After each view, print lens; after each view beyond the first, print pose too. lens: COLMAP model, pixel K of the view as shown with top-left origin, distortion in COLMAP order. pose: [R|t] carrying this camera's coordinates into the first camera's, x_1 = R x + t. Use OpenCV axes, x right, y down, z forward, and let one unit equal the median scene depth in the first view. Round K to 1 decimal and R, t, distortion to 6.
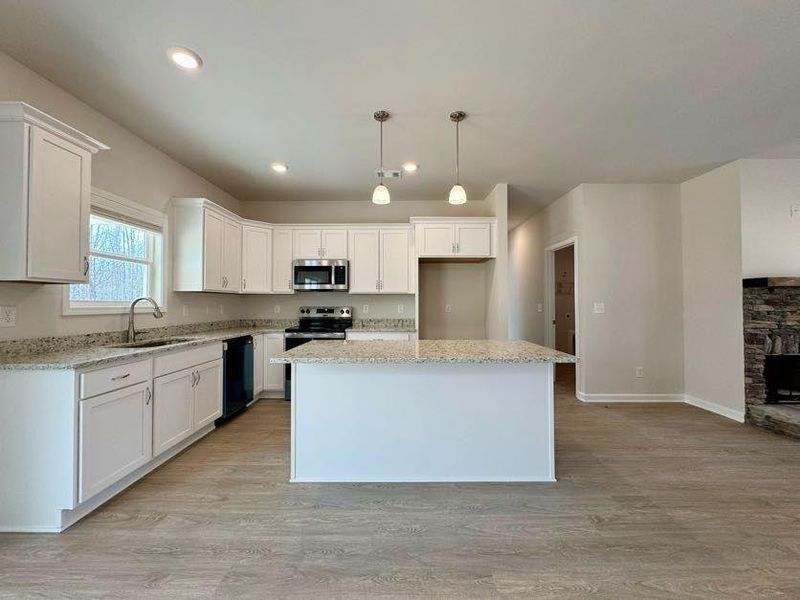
lens RADIAL K [[321.6, 0, 400.2], [0, 321.6, 299.3], [0, 0, 1]] dist [-0.003973, 0.000639]
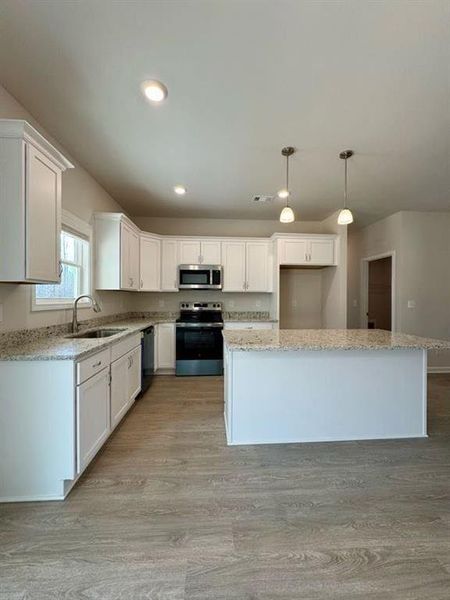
lens RADIAL K [[241.2, 0, 224.8], [0, 241.2, 299.6], [0, 0, 1]] dist [-0.002079, -0.000322]
pose [[0.997513, 0.005040, 0.070308, -0.365685], [-0.006527, 0.999760, 0.020924, -0.011830], [-0.070185, -0.021331, 0.997306, 0.070913]]
